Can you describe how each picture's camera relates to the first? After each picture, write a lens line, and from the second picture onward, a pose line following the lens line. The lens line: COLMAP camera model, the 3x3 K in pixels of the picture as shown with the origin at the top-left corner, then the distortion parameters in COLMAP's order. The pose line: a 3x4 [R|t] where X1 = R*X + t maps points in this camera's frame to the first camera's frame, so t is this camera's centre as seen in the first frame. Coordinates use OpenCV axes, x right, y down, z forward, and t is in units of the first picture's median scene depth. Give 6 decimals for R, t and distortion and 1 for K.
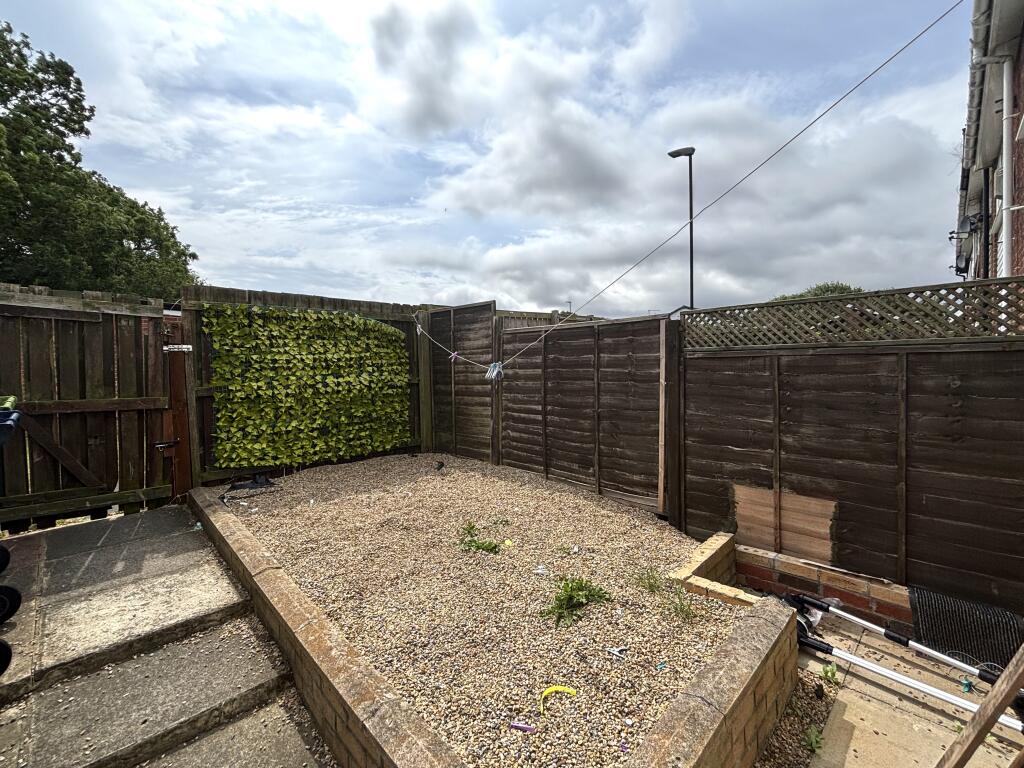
lens RADIAL K [[438.8, 0, 512.0], [0, 438.8, 384.0], [0, 0, 1]] dist [0.000032, -0.000009]
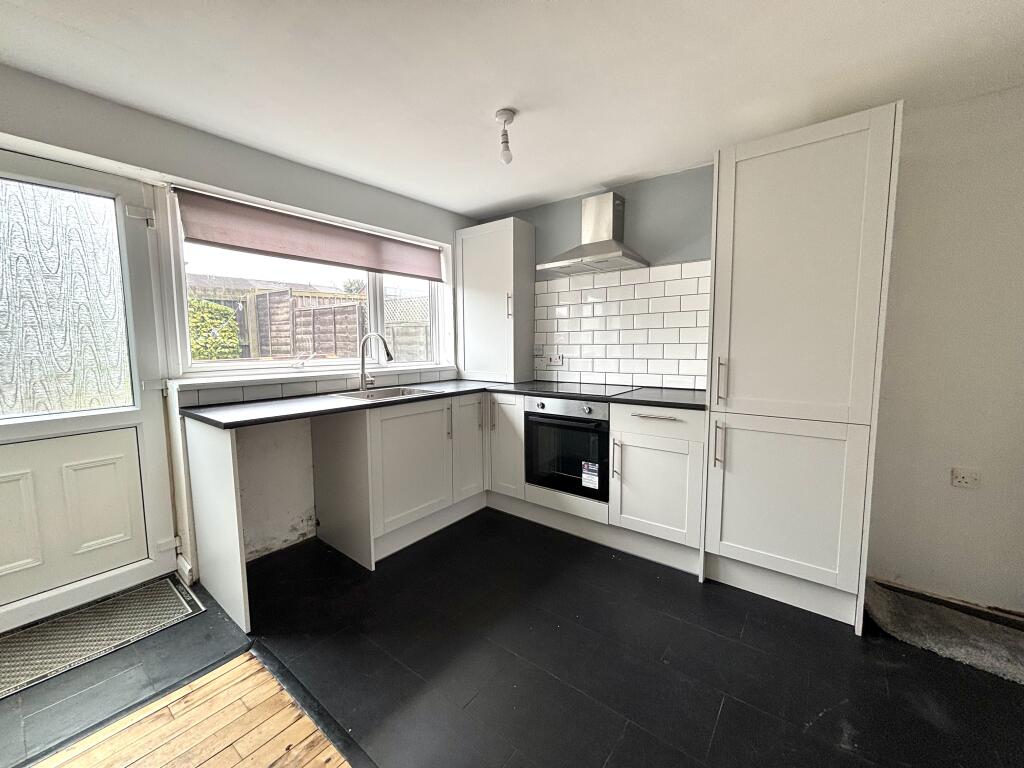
lens RADIAL K [[413.8, 0, 512.4], [0, 413.8, 381.5], [0, 0, 1]] dist [0.001267, 0.000486]
pose [[0.991256, -0.007155, 0.131759, 0.501415], [-0.001446, 0.997880, 0.065069, 0.030997], [-0.131946, -0.064691, 0.989144, -0.489282]]
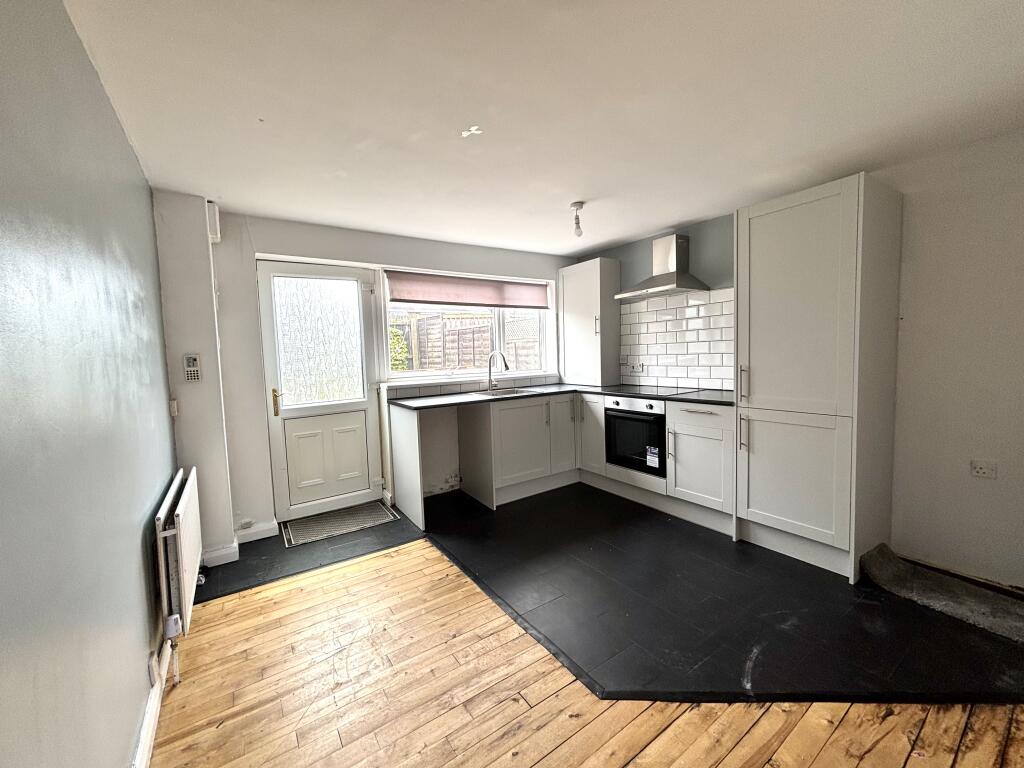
lens RADIAL K [[416.6, 0, 511.1], [0, 416.6, 379.2], [0, 0, 1]] dist [0.013268, -0.000220]
pose [[0.982882, -0.008534, -0.184037, 0.572201], [0.016459, 0.999000, 0.041575, 0.023331], [0.183498, -0.043892, 0.982040, -0.721559]]
